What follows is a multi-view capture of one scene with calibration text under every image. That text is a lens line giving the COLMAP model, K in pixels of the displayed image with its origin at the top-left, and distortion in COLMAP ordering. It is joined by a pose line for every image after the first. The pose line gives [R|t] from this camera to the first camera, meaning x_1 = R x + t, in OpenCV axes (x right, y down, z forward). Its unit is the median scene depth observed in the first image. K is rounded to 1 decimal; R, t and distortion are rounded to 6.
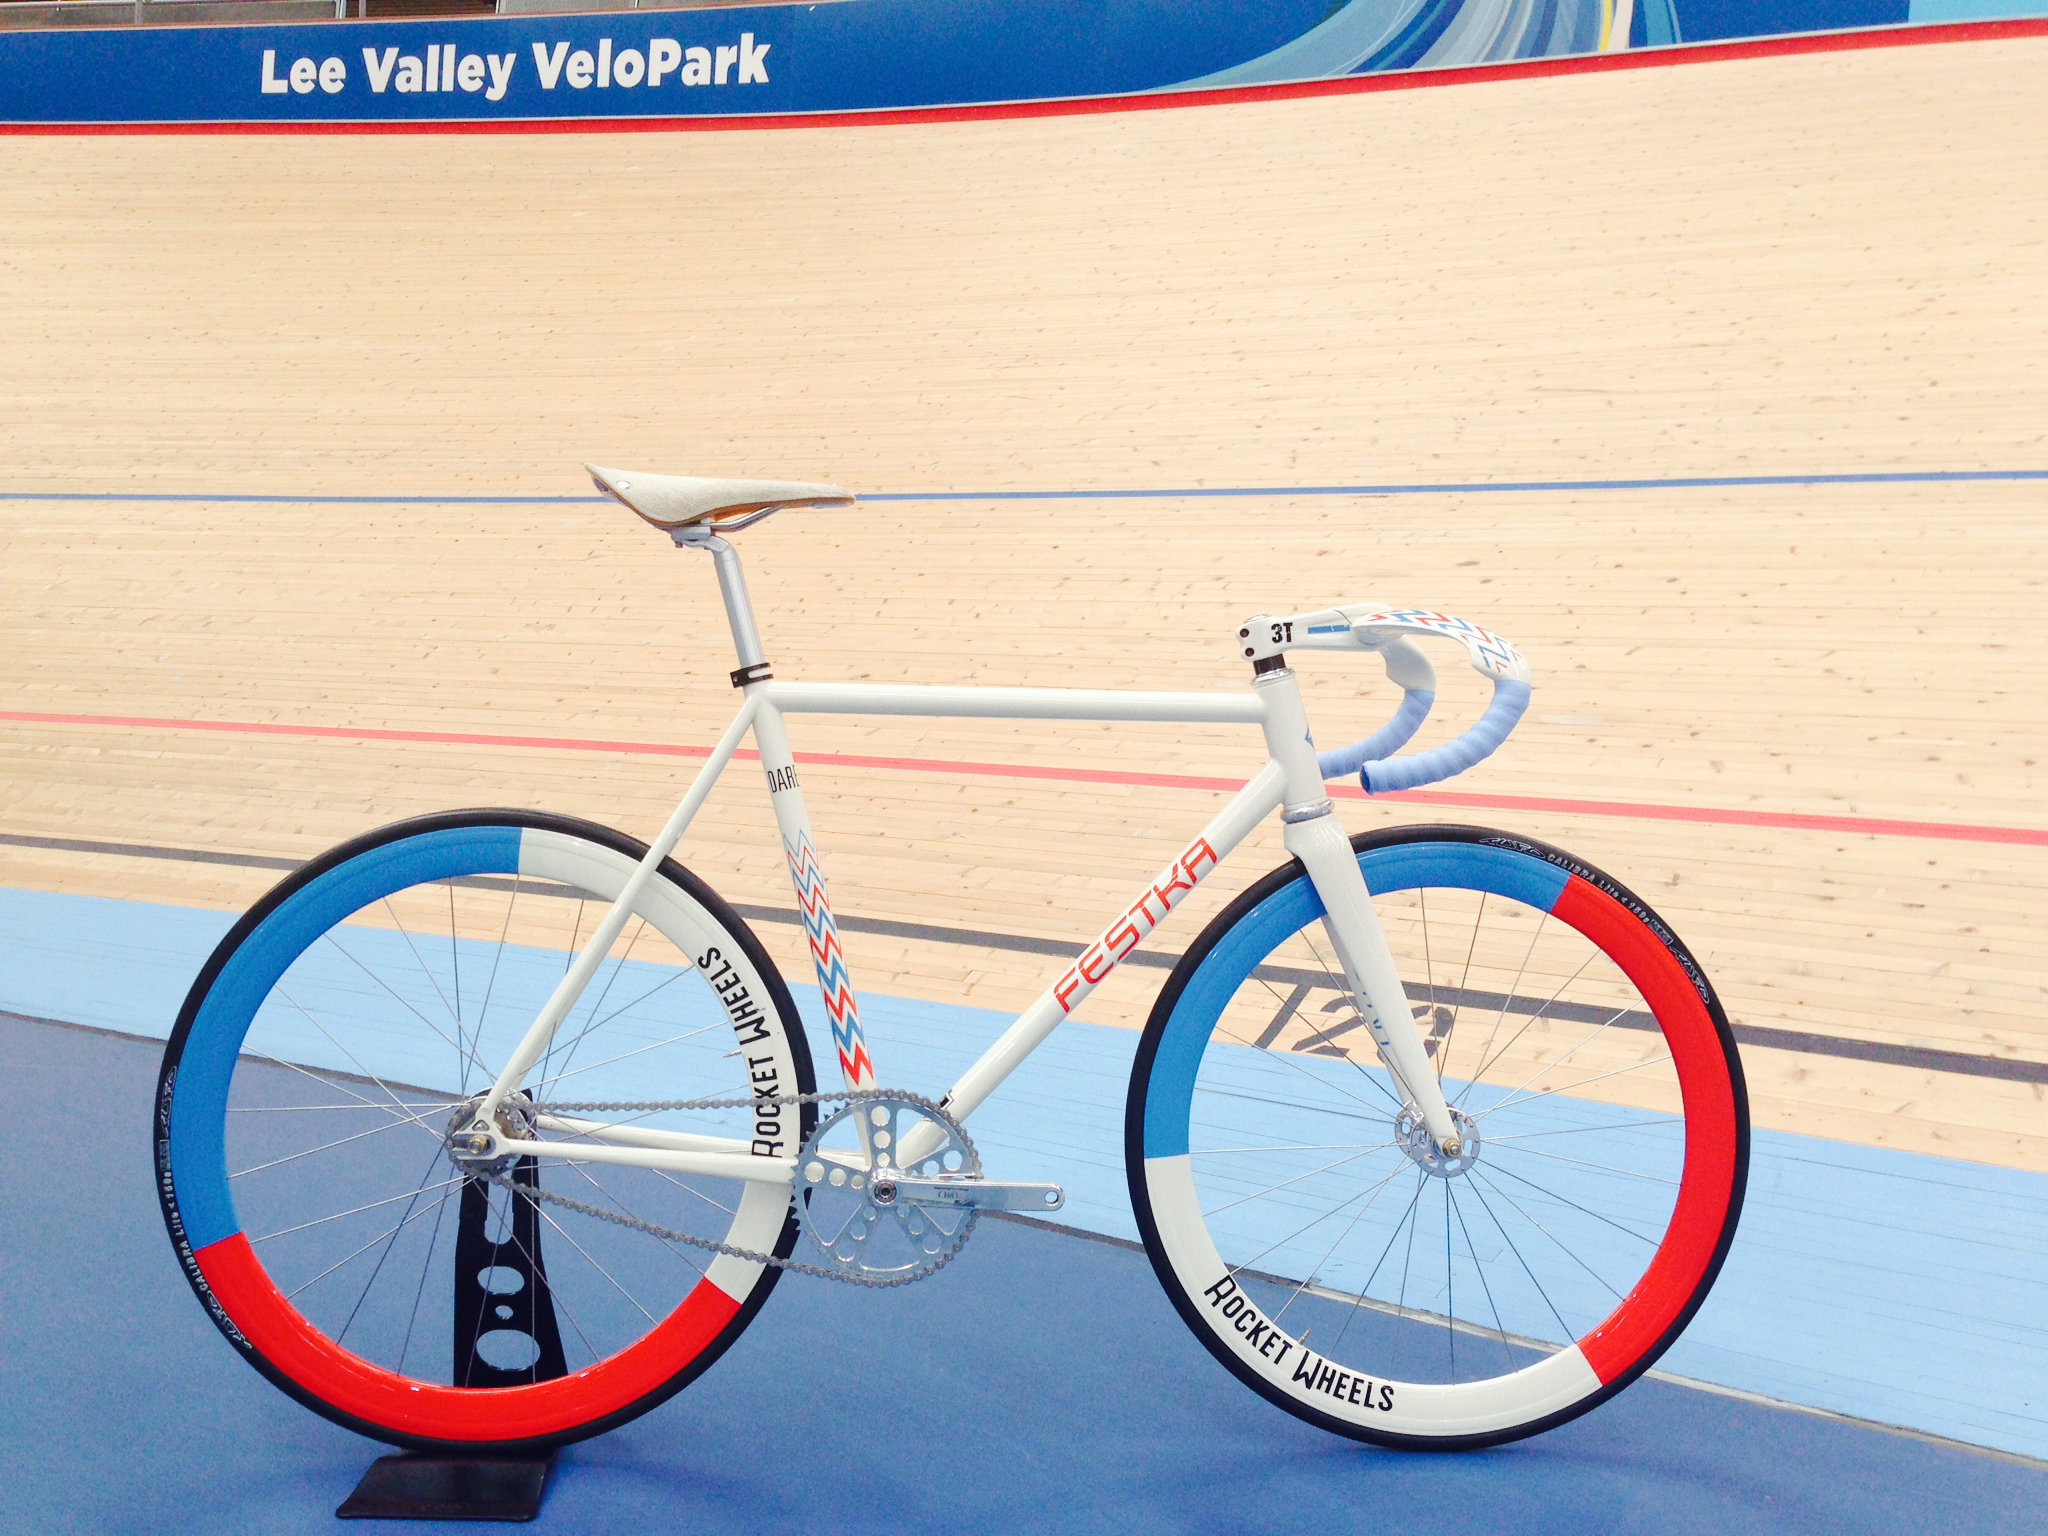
lens RADIAL K [[1928.5, 0, 1010.2], [0, 1928.5, 763.2], [0, 0, 1]] dist [0.056386, 0.000000]
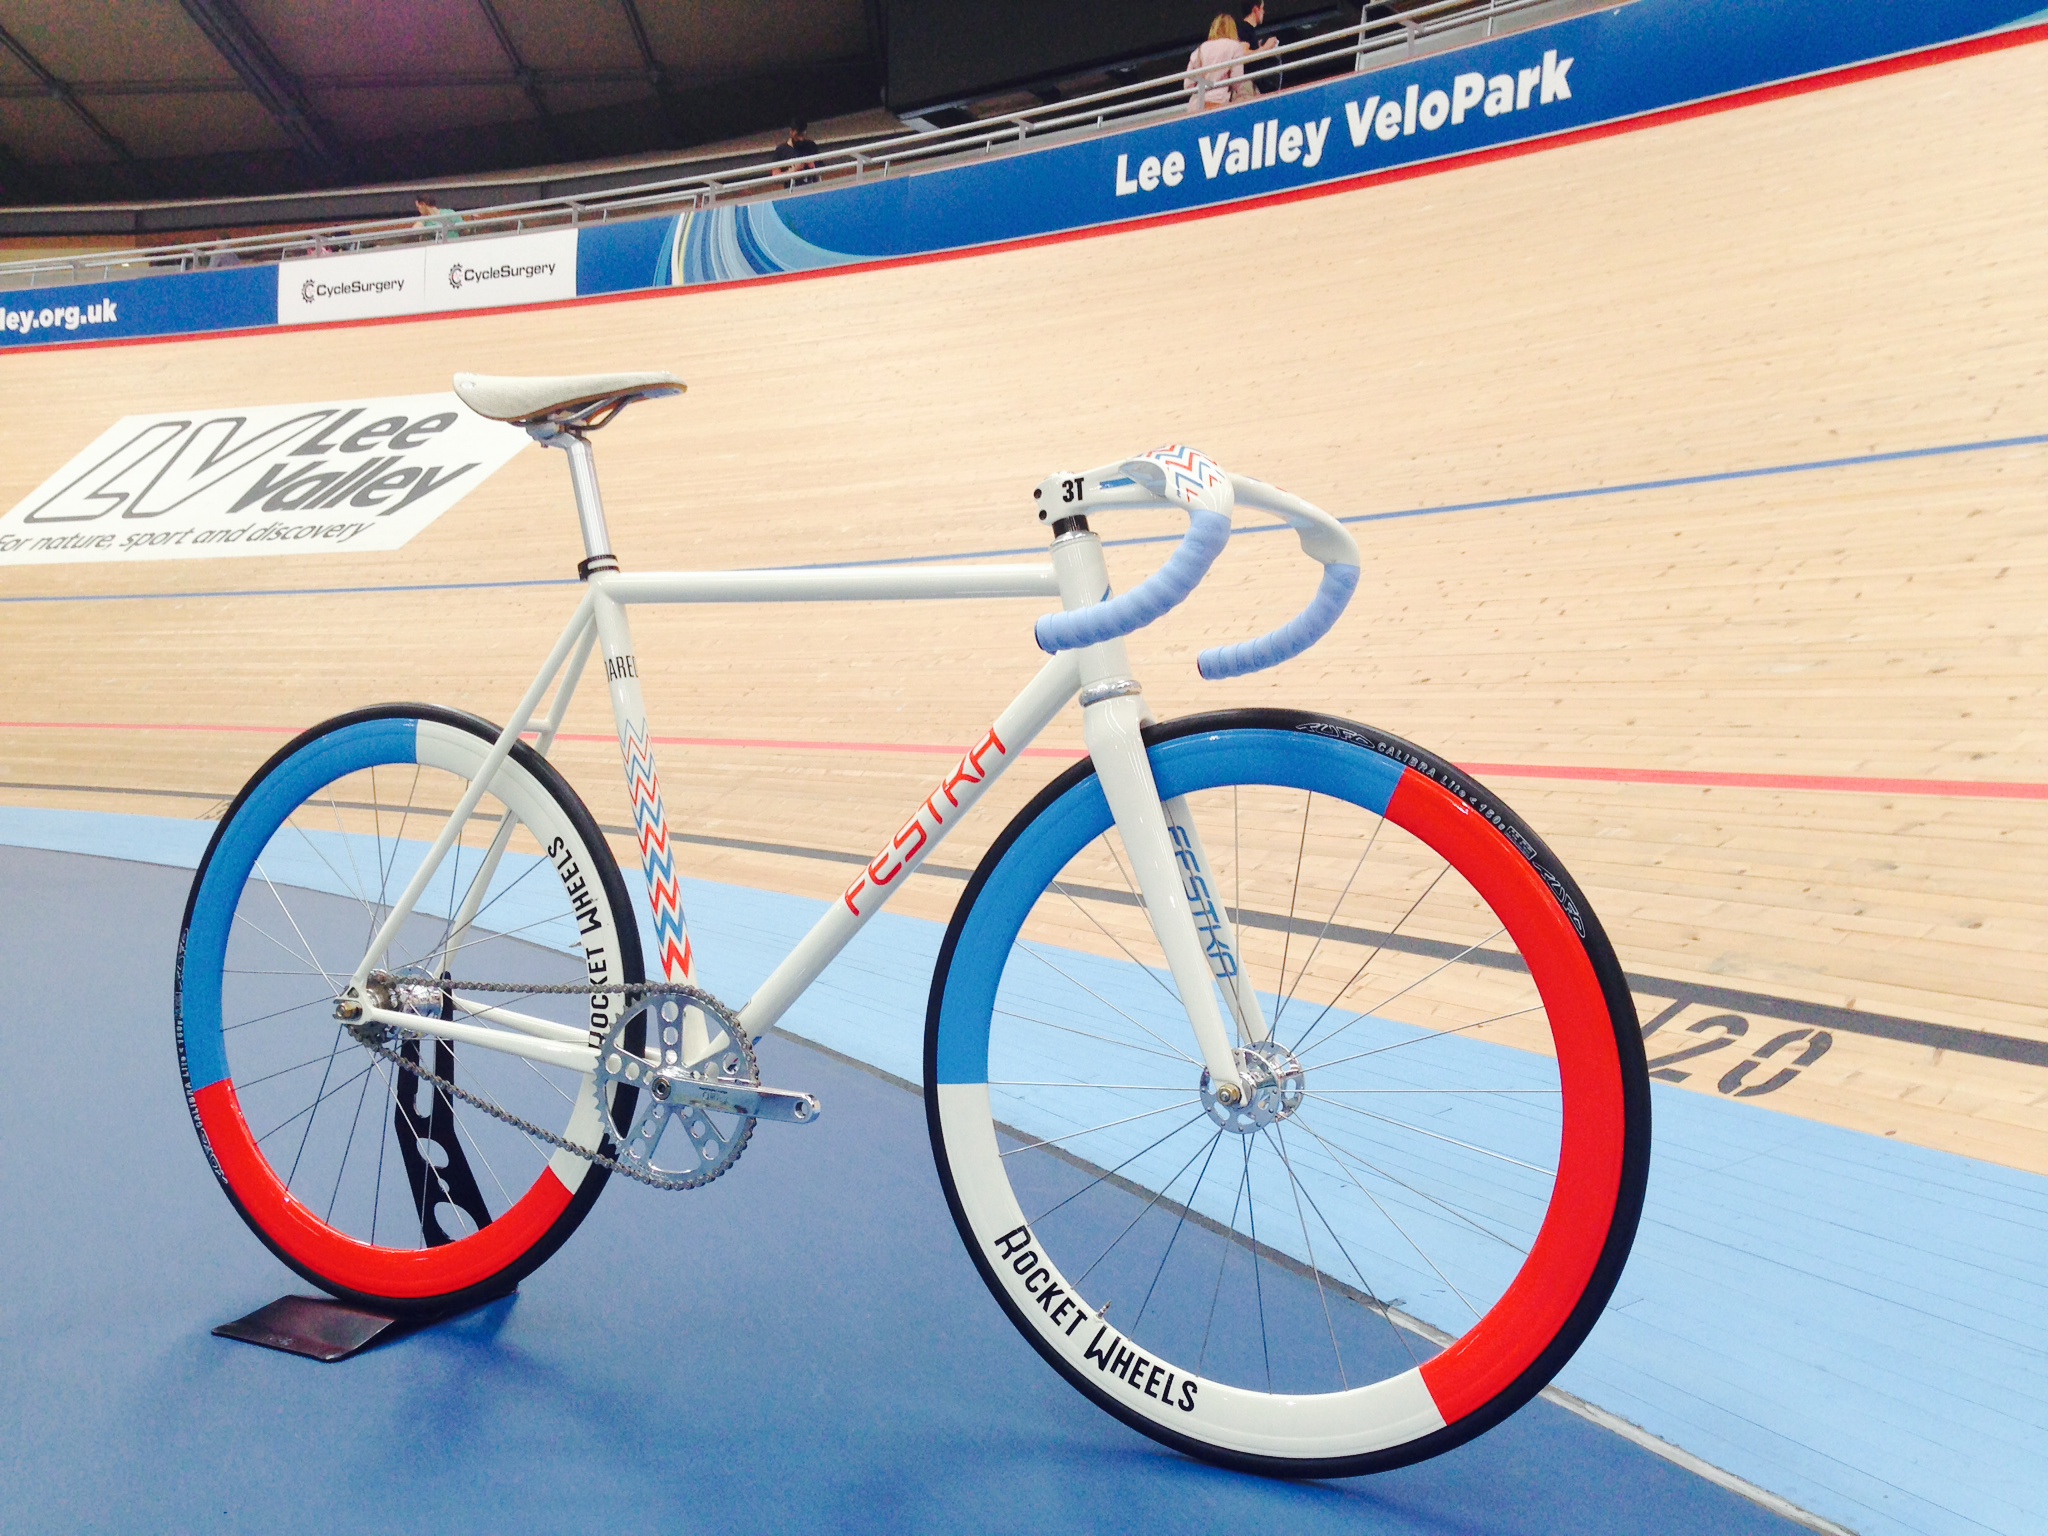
lens RADIAL K [[1928.5, 0, 1009.8], [0, 1928.5, 773.7], [0, 0, 1]] dist [0.056386, 0.000000]
pose [[0.870138, 0.001230, -0.492806, 0.538041], [-0.019935, 0.999266, -0.032706, 0.088583], [0.492404, 0.038283, 0.869524, 0.228402]]
